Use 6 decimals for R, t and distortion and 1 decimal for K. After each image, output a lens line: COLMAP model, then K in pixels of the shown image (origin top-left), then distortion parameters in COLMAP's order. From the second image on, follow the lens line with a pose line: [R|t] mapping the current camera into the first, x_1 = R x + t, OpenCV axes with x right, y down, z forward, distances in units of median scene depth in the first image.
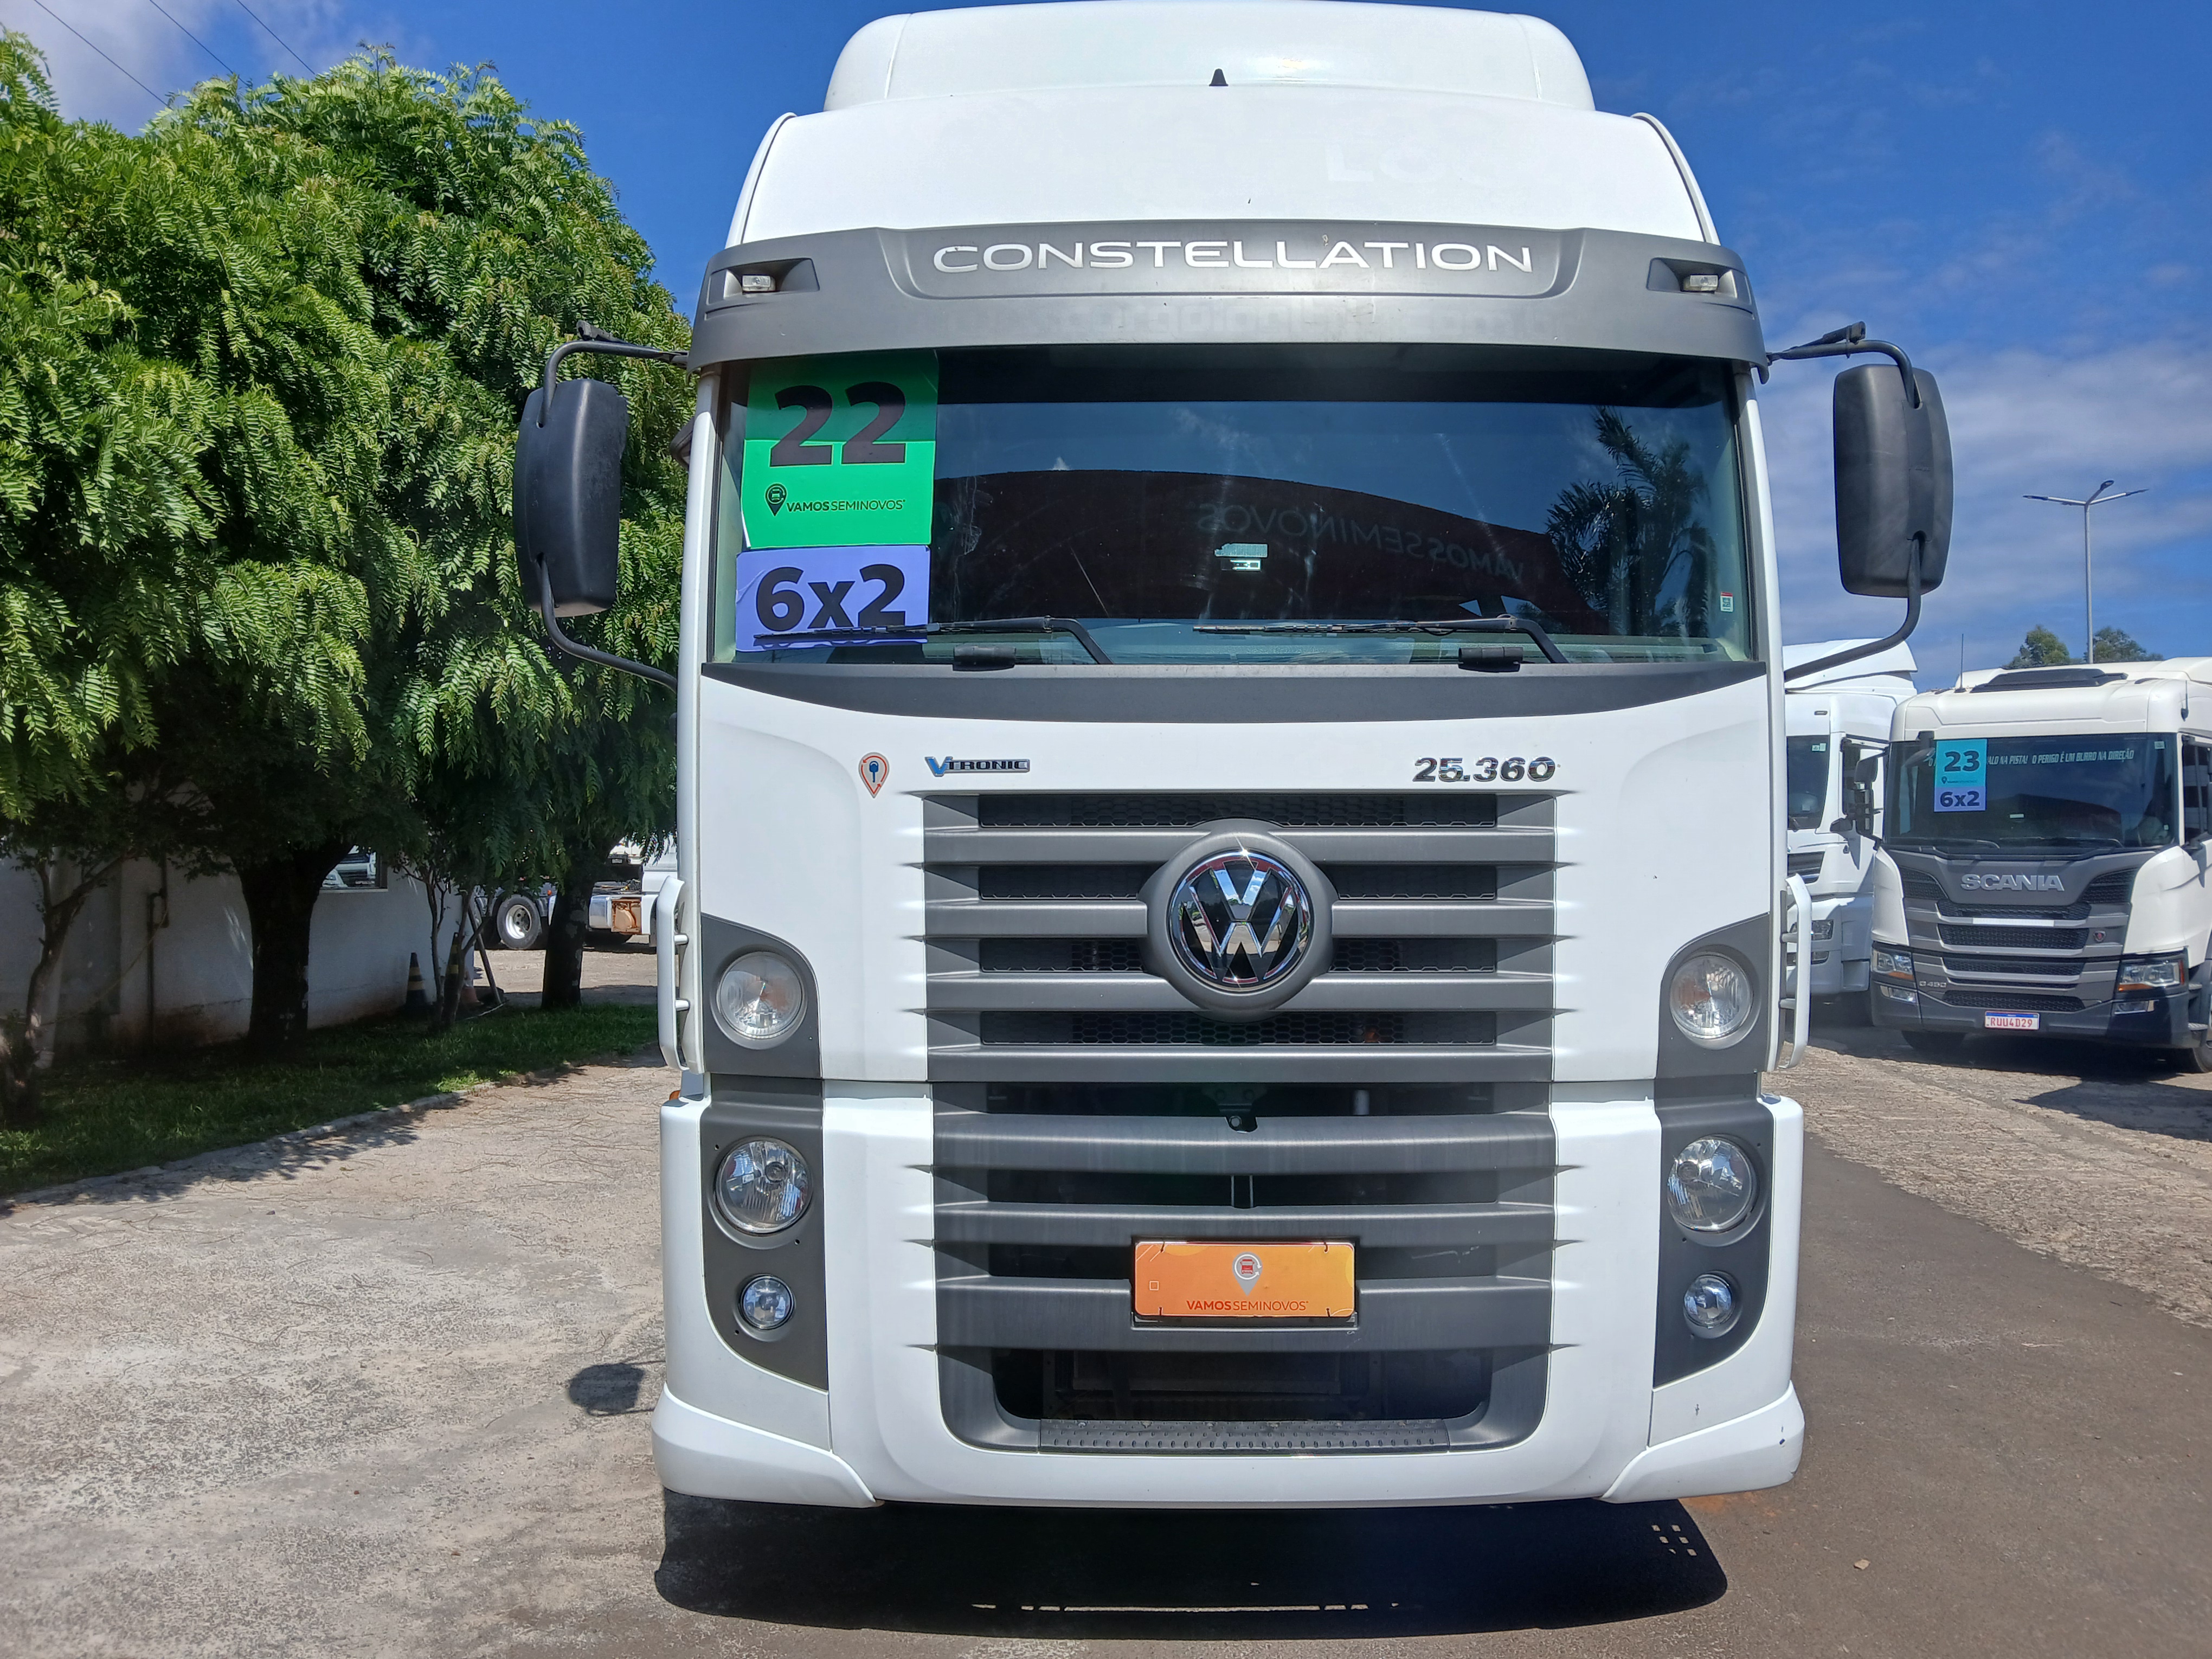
lens RADIAL K [[1731.0, 0, 1112.6], [0, 1731.0, 813.6], [0, 0, 1]] dist [0.030762, -0.083799]
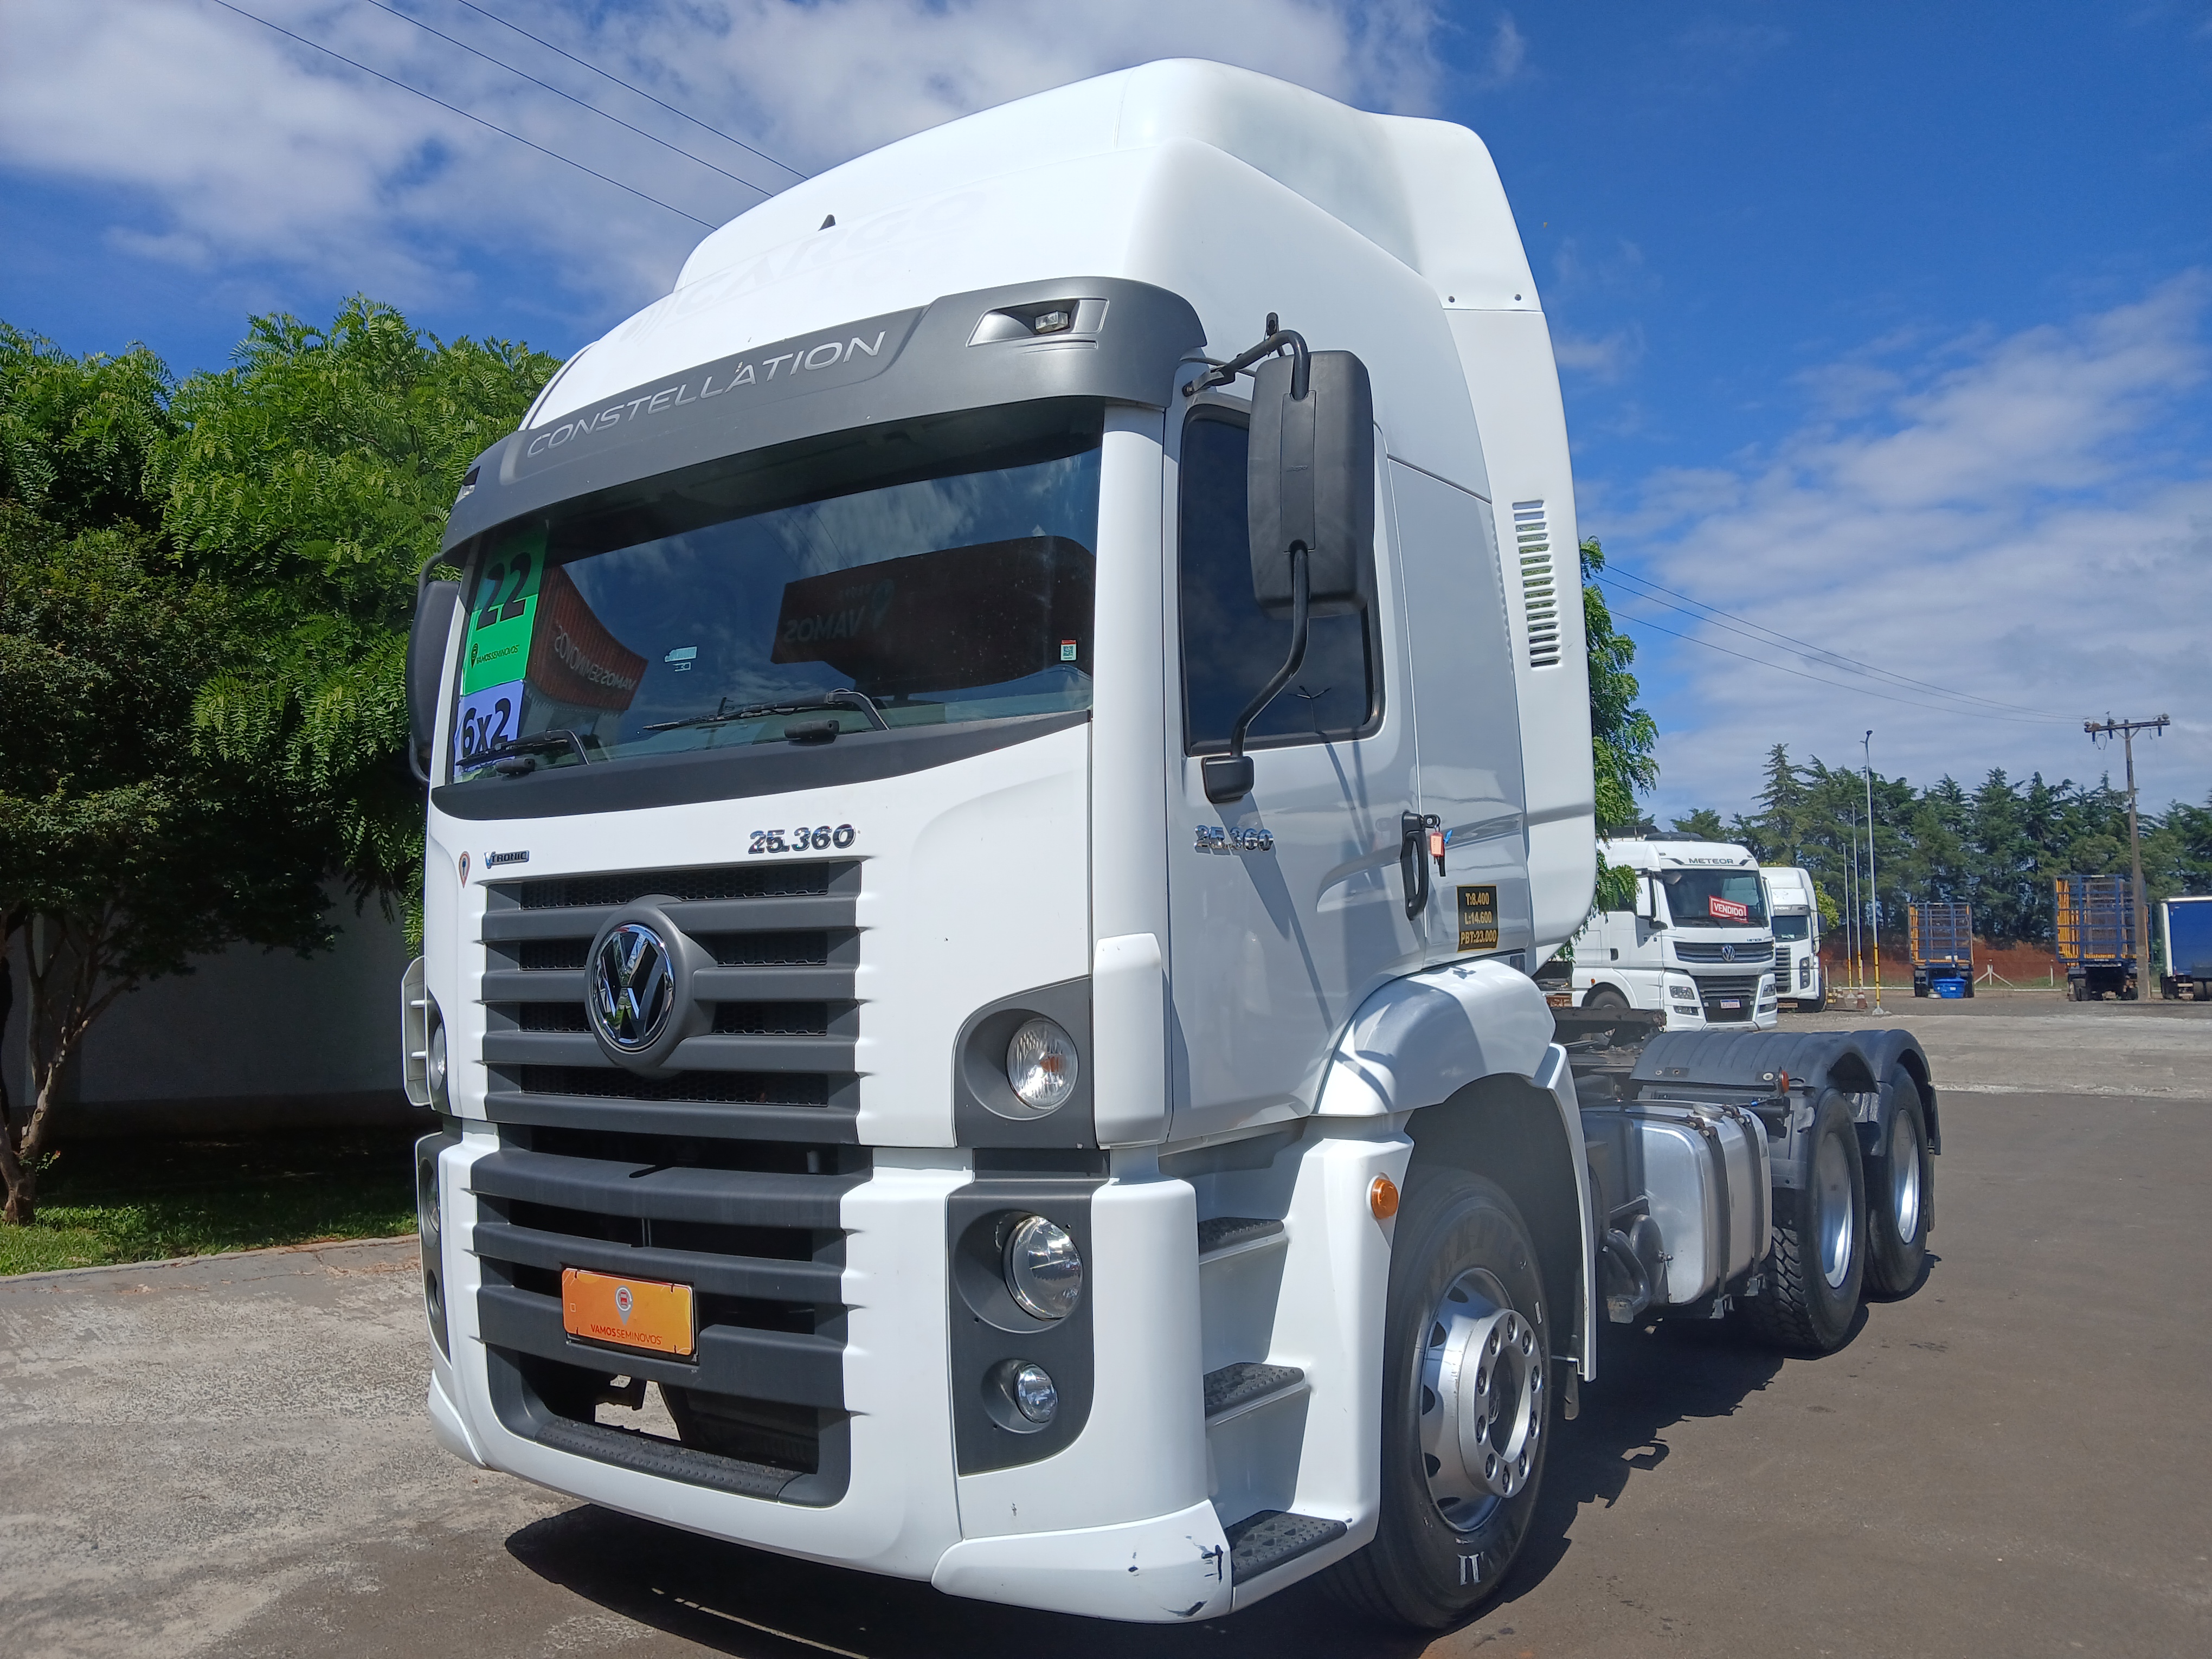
lens RADIAL K [[1731.0, 0, 1106.1], [0, 1731.0, 829.7], [0, 0, 1]] dist [0.030762, -0.083799]
pose [[0.801460, -0.055711, -0.595447, 0.974683], [0.026951, 0.998005, -0.057100, 0.032762], [0.597440, 0.029715, 0.801363, 0.275596]]
